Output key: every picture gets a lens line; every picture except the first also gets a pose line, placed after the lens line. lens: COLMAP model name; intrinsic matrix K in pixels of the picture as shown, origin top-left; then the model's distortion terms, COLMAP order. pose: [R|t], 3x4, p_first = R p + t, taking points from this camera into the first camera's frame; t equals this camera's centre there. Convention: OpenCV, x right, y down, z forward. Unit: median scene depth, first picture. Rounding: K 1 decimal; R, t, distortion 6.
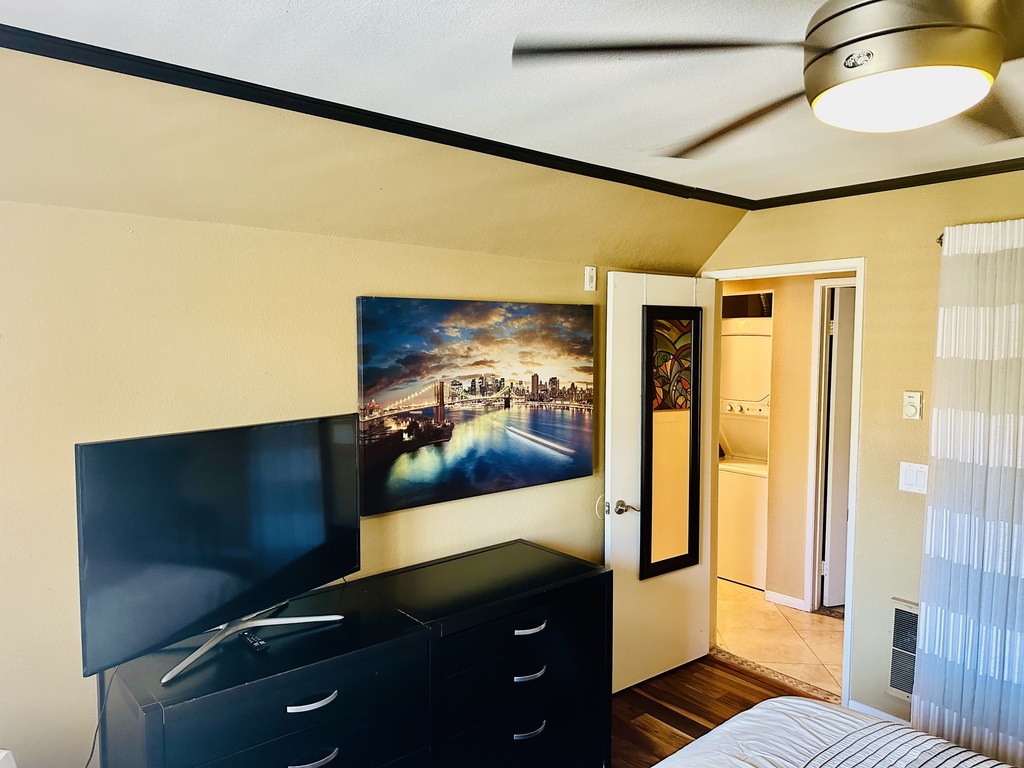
lens RADIAL K [[734.8, 0, 511.7], [0, 734.8, 385.7], [0, 0, 1]] dist [0.092941, -0.048049]
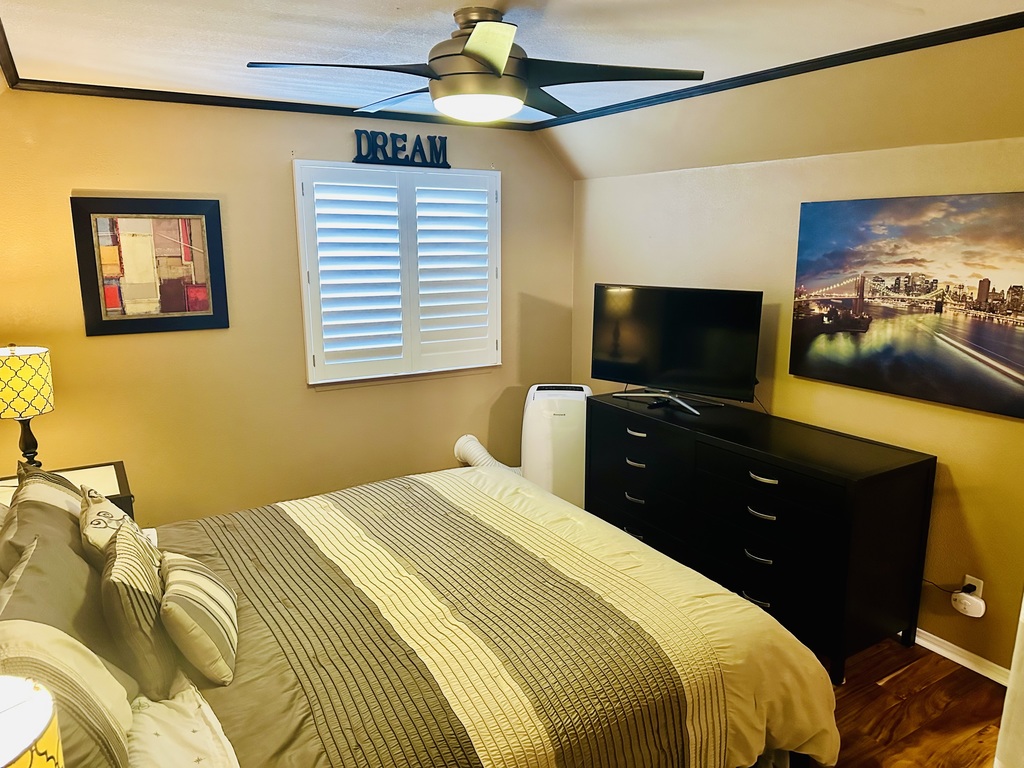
lens RADIAL K [[734.8, 0, 510.9], [0, 734.8, 384.3], [0, 0, 1]] dist [0.092941, -0.048049]
pose [[-0.146497, 0.206089, -0.967505, 1.044732], [-0.062734, 0.974153, 0.217004, -0.055869], [0.987220, 0.092486, -0.129782, 0.617749]]
